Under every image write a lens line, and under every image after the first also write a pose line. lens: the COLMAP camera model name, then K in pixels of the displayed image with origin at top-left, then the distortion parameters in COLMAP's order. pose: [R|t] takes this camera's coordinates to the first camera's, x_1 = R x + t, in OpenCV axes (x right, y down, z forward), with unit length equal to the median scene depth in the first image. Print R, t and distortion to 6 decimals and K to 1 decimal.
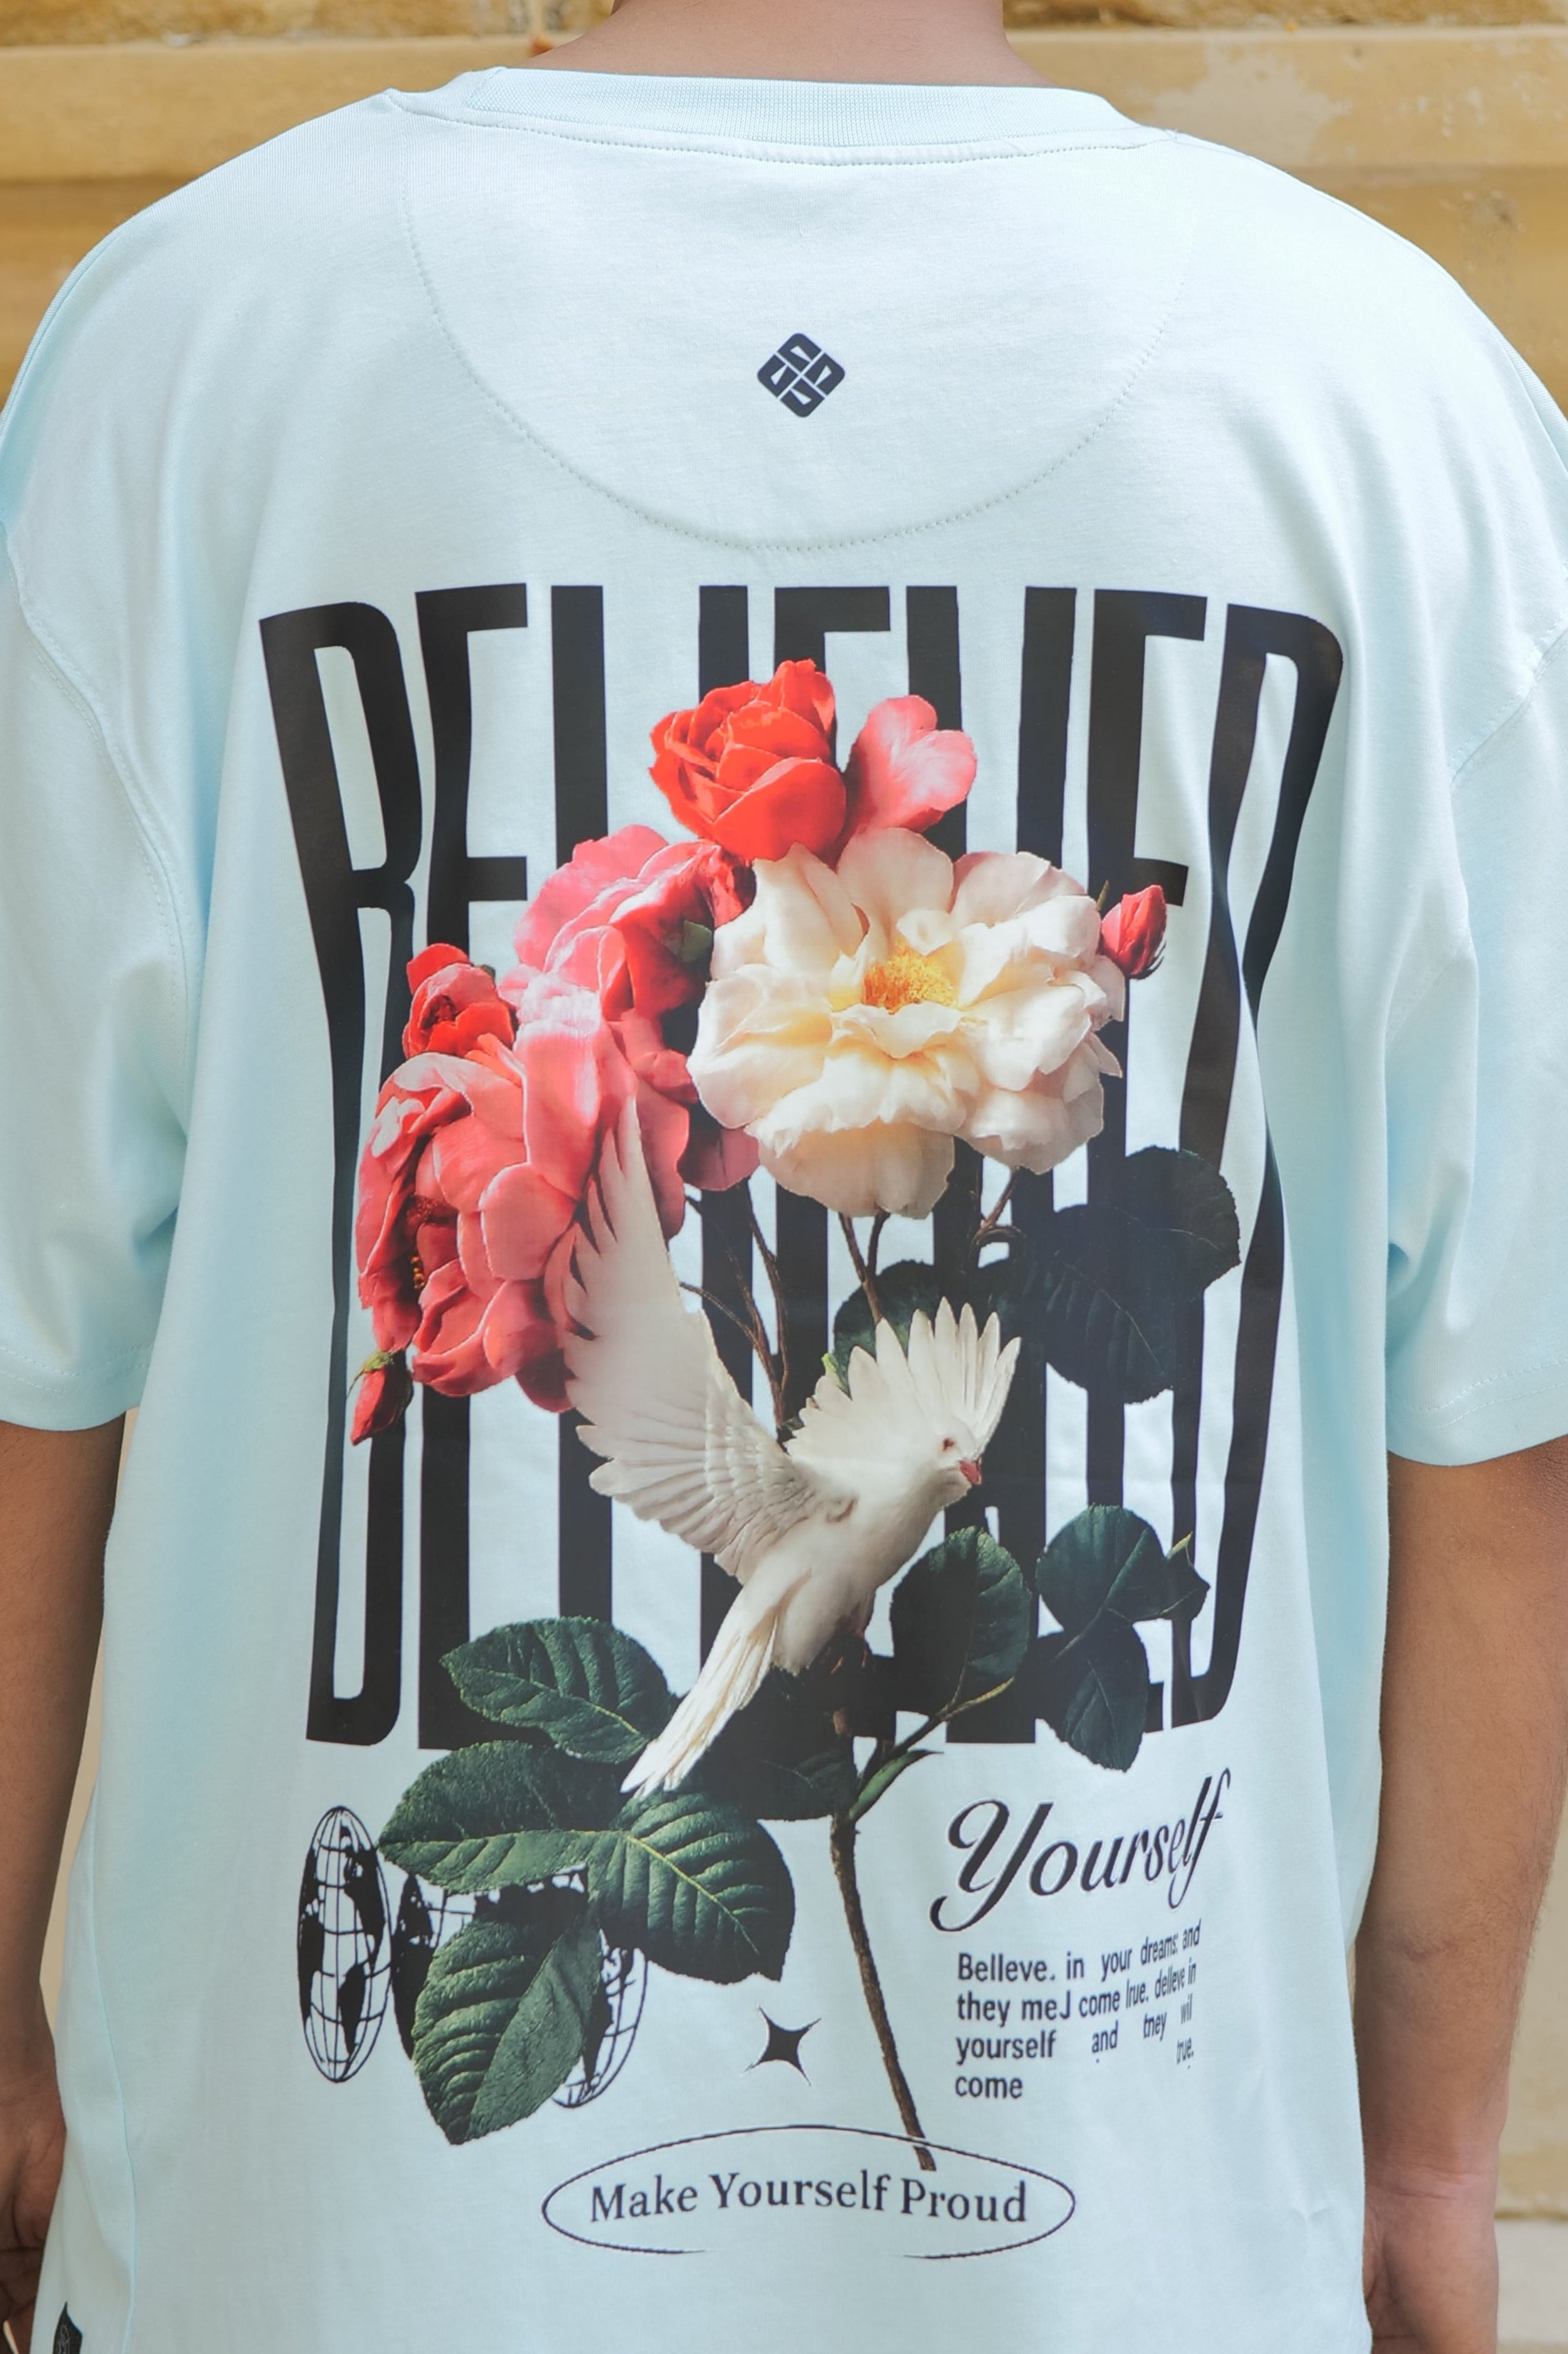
lens RADIAL K [[8110.7, 0, 784.0], [0, 8110.7, 1177.0], [0, 0, 1]] dist [-1.295612, -0.544563]
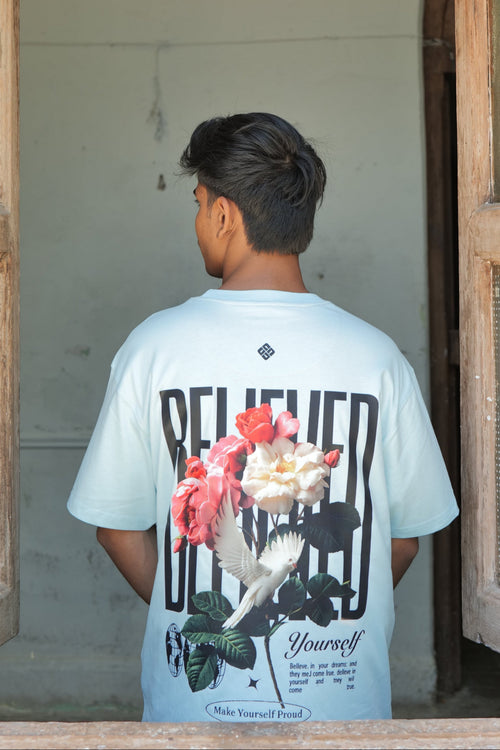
lens RADIAL K [[2584.4, 0, 250.0], [0, 2584.4, 375.0], [0, 0, 1]] dist [-1.295612, -0.544563]
pose [[0.999422, 0.032930, -0.008394, 0.004992], [-0.033340, 0.997951, -0.054611, 0.006512], [0.006578, 0.054859, 0.998472, -0.589020]]
